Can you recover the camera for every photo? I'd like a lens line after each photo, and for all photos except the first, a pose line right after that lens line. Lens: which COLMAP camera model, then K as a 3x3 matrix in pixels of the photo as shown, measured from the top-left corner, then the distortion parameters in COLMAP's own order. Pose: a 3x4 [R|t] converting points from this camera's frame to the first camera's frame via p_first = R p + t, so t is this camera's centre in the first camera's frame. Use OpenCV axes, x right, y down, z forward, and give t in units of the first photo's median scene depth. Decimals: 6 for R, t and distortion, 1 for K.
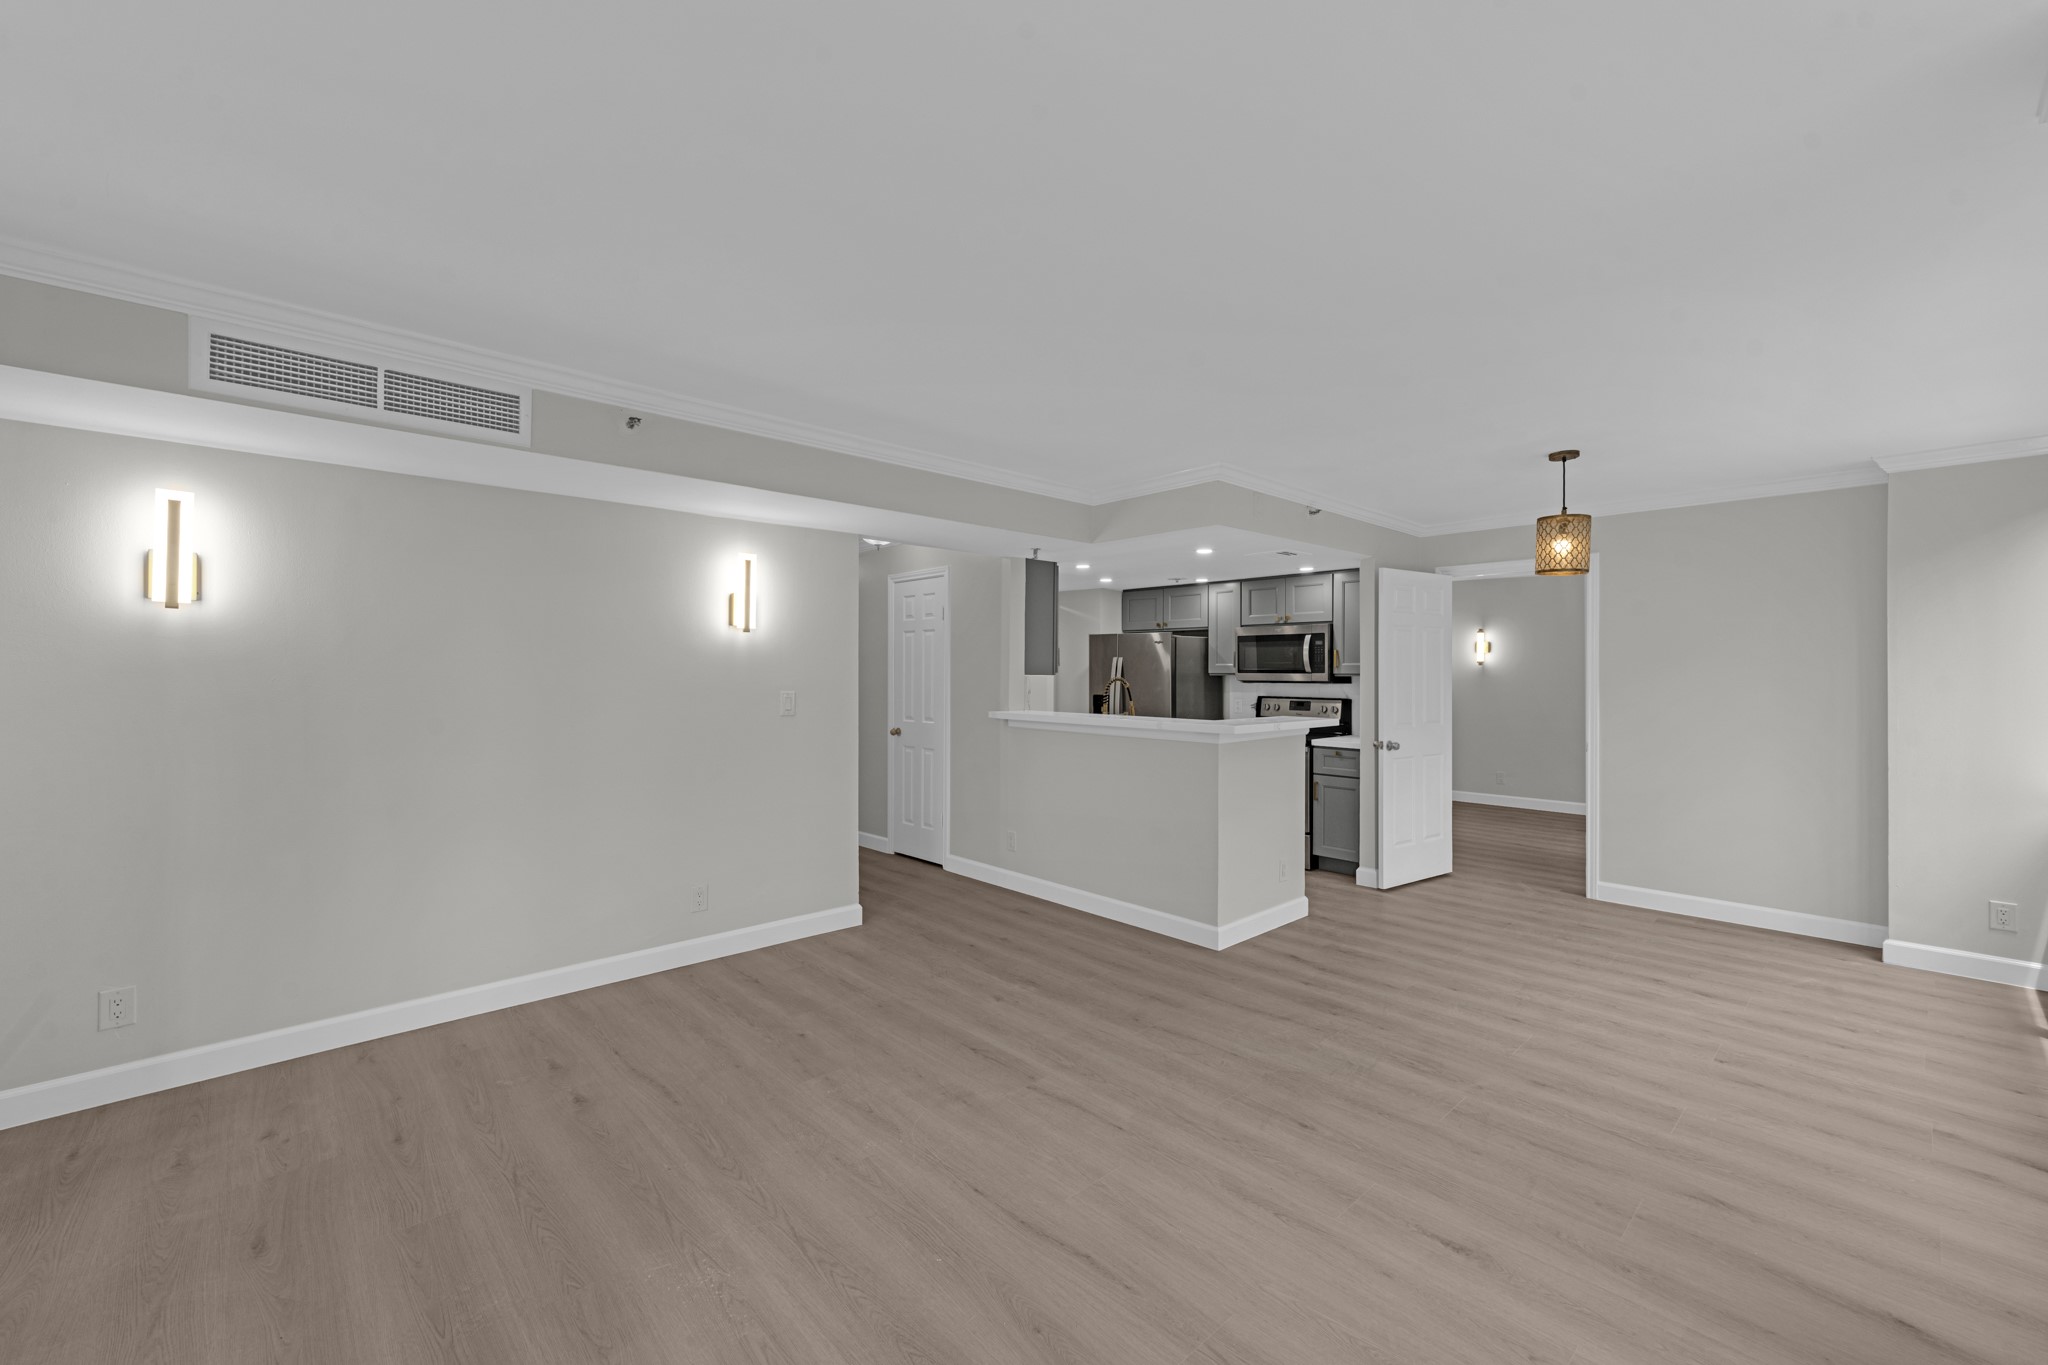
lens RADIAL K [[829.1, 0, 1025.2], [0, 829.1, 668.5], [0, 0, 1]] dist [0.011035, -0.001099]
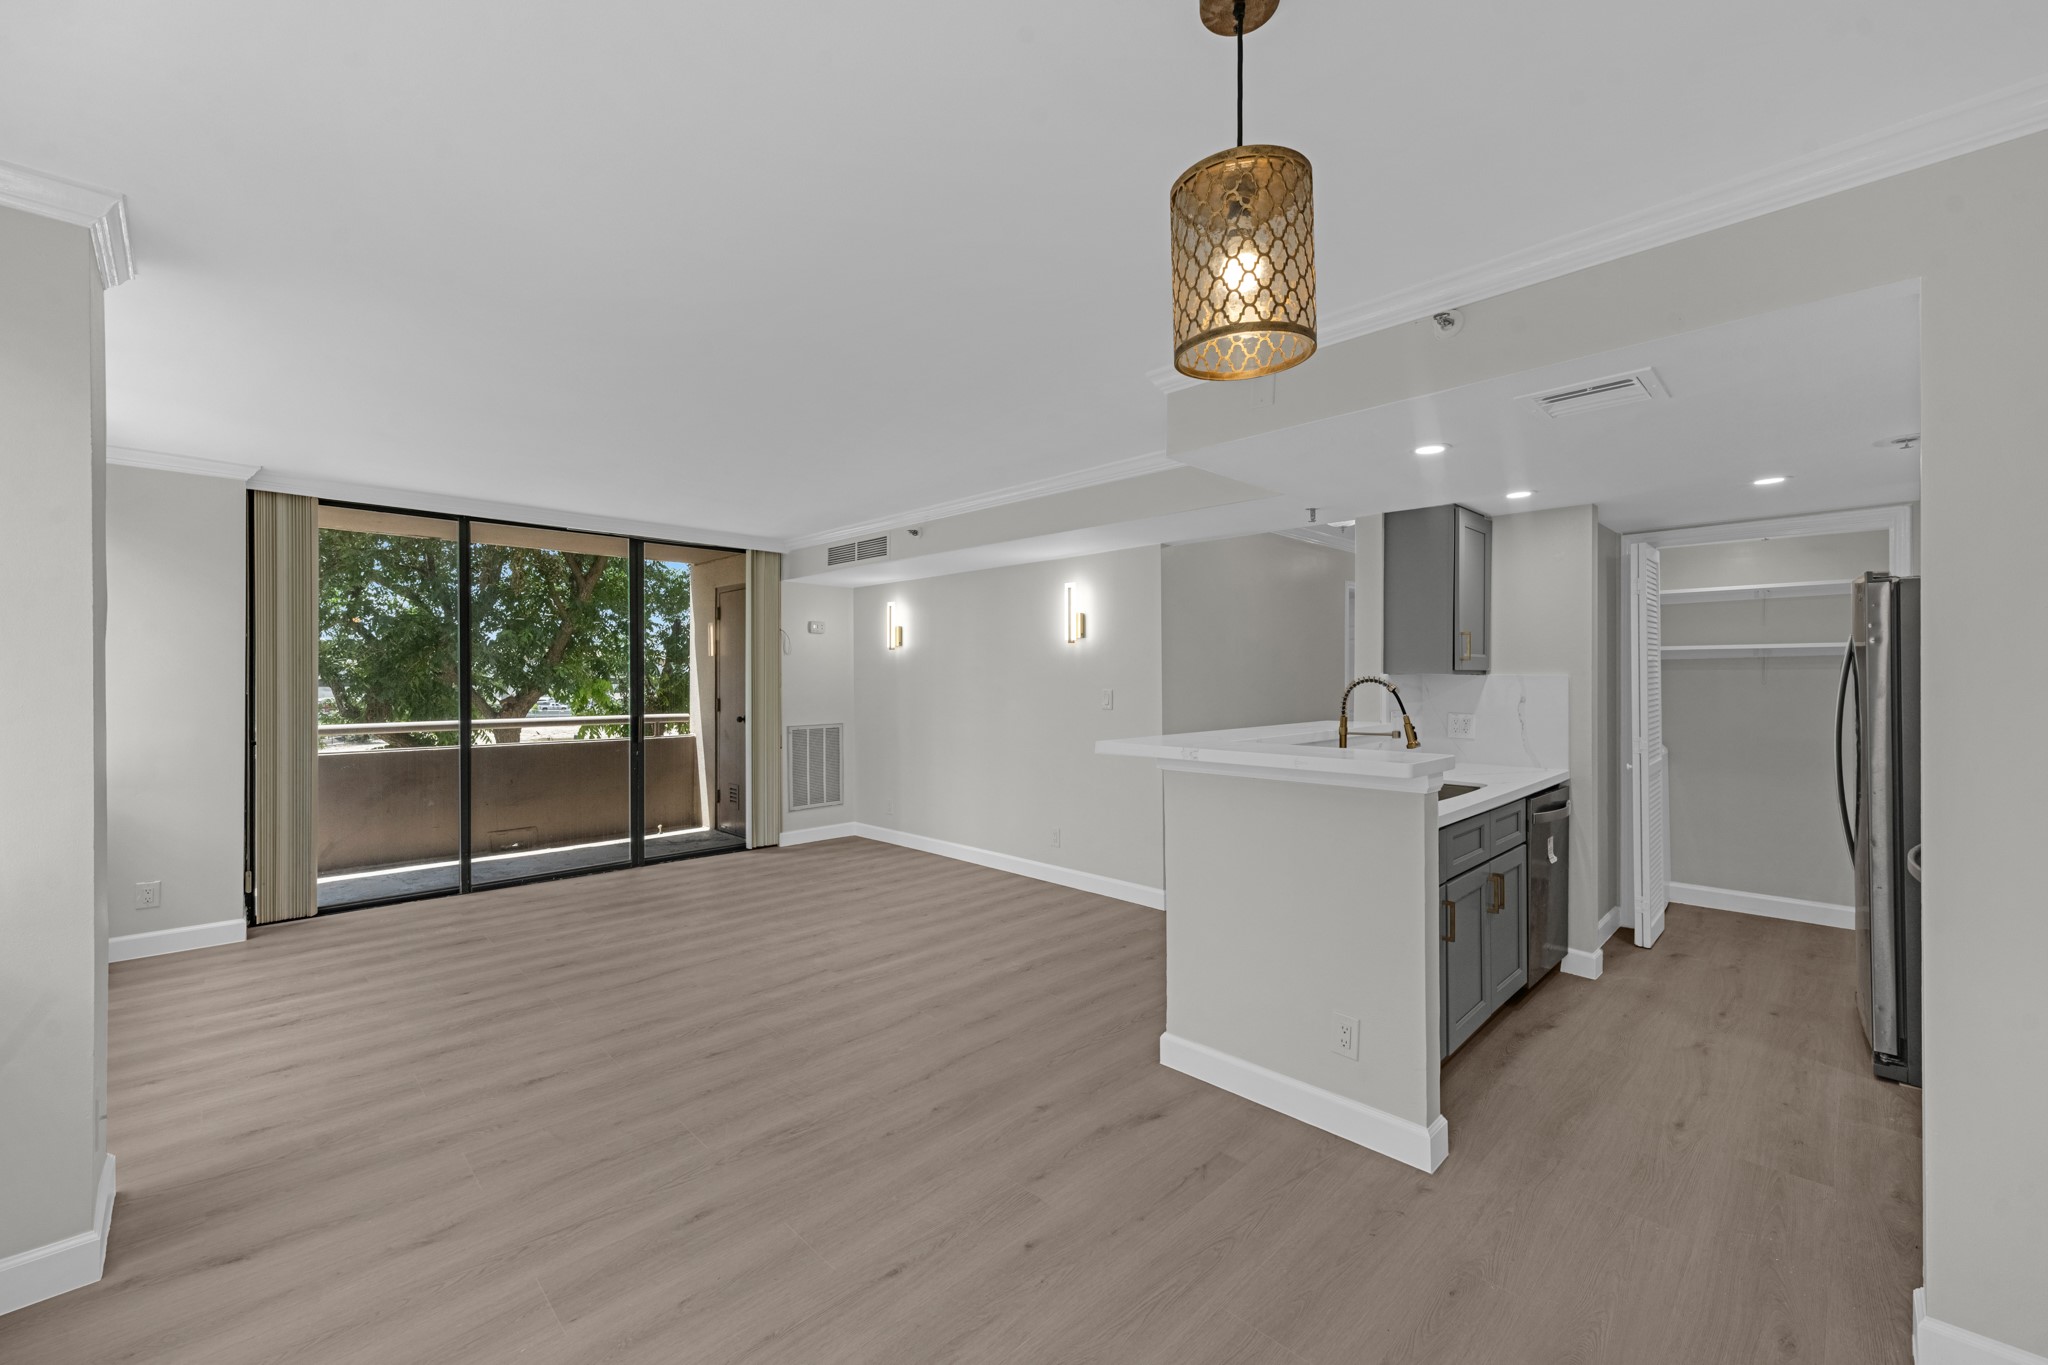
lens RADIAL K [[829.1, 0, 1021.0], [0, 829.1, 677.2], [0, 0, 1]] dist [0.011035, -0.001099]
pose [[0.018323, -0.003561, -0.999826, 0.816075], [0.006728, 0.999971, -0.003439, 0.011598], [0.999809, -0.006664, 0.018347, 0.758773]]
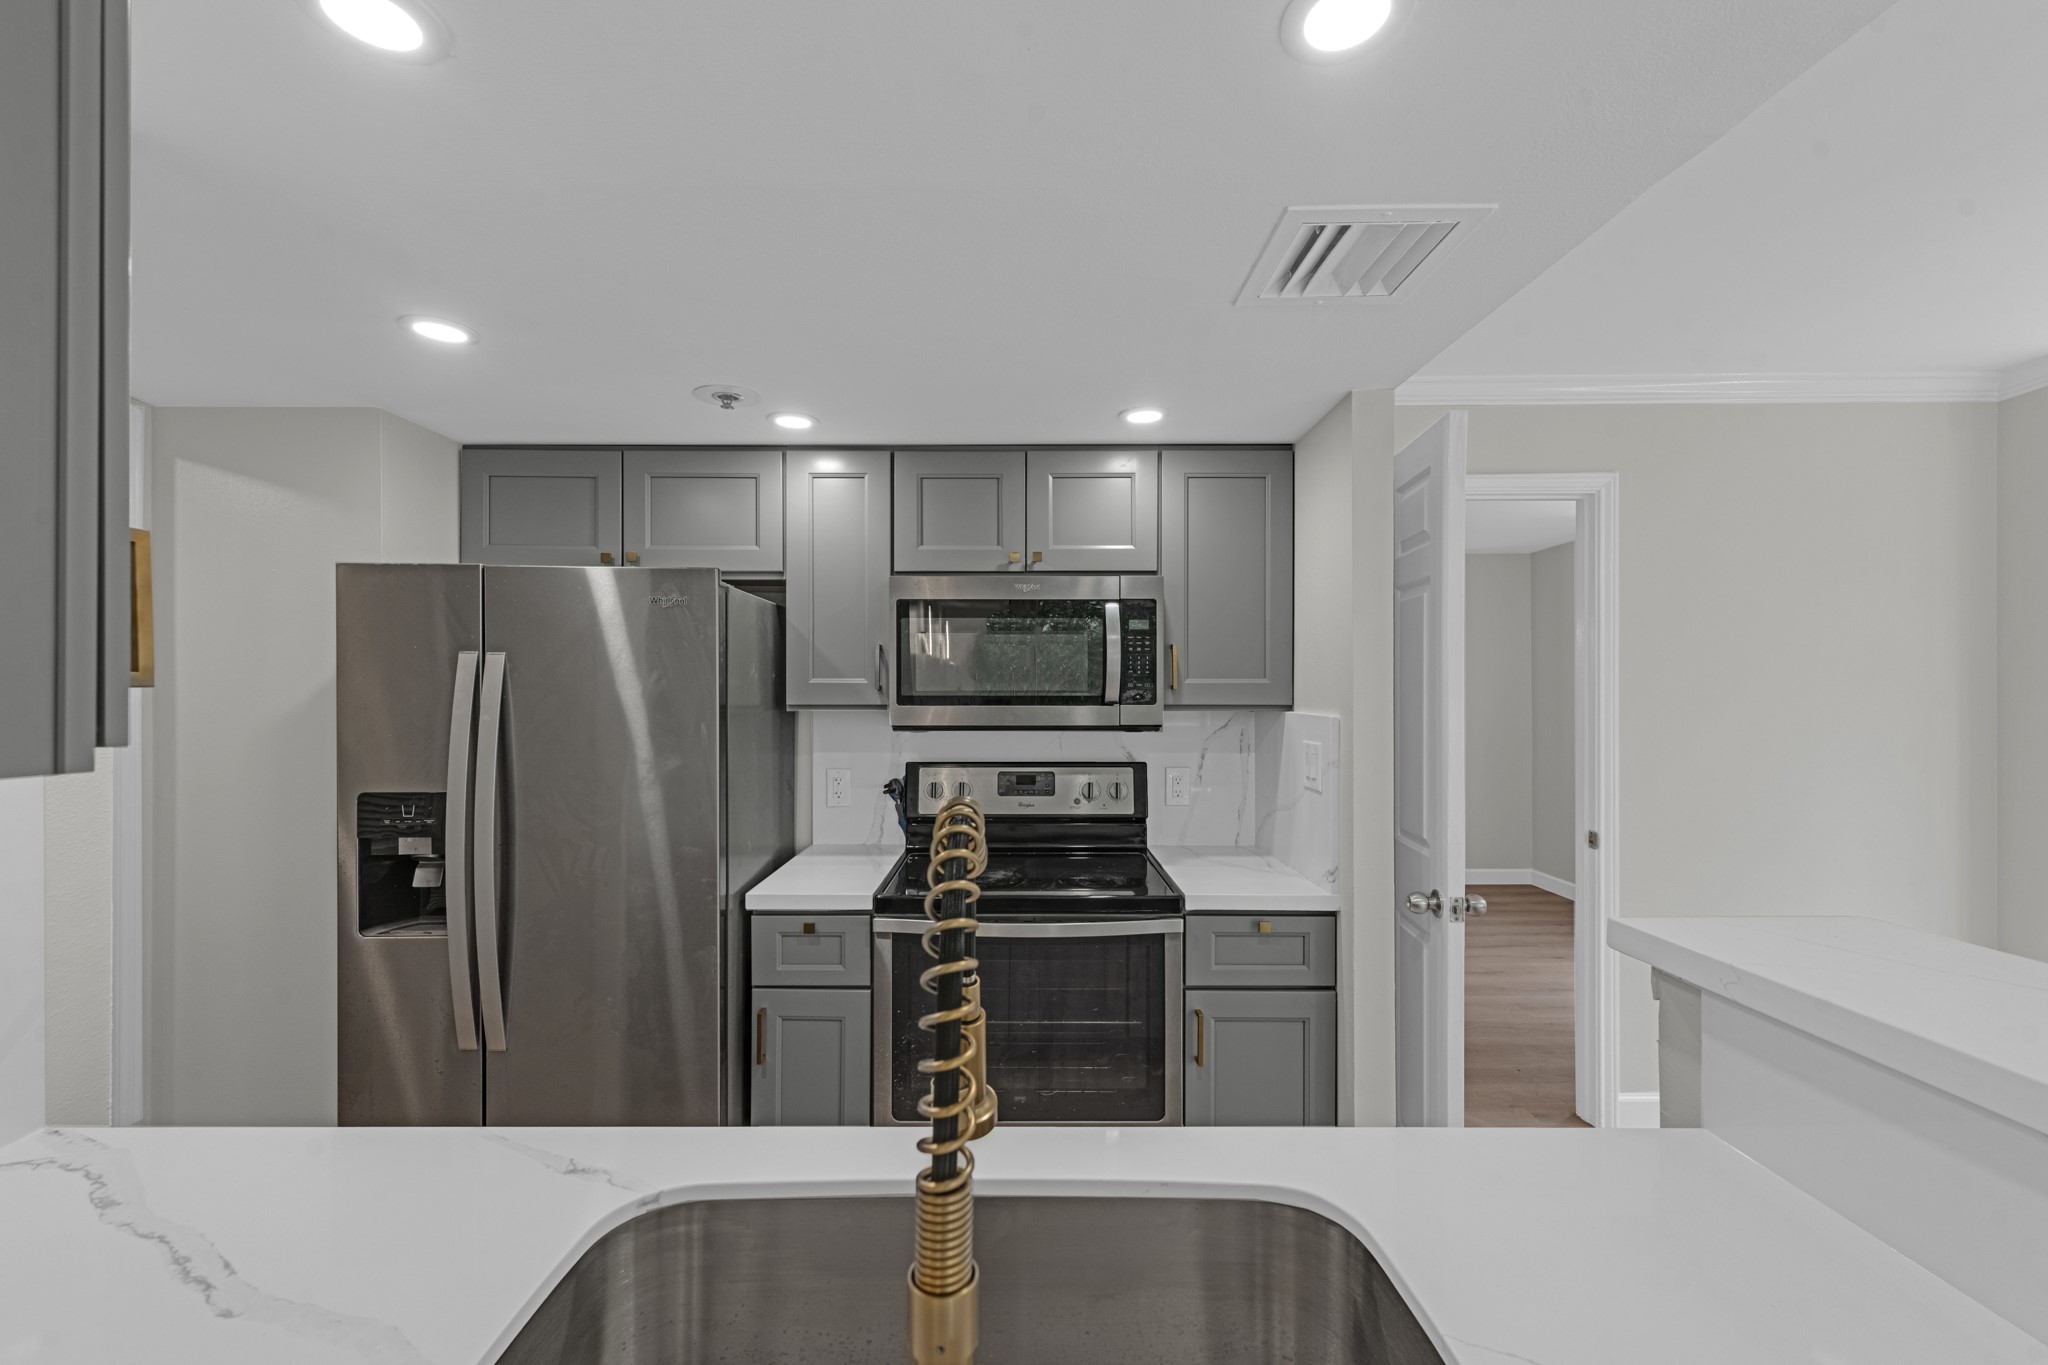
lens RADIAL K [[829.1, 0, 1019.7], [0, 829.1, 689.3], [0, 0, 1]] dist [0.011035, -0.001099]
pose [[0.679399, -0.004364, 0.733756, 0.044960], [-0.001444, 0.999972, 0.007285, -0.005220], [-0.733768, -0.006009, 0.679374, 0.993050]]
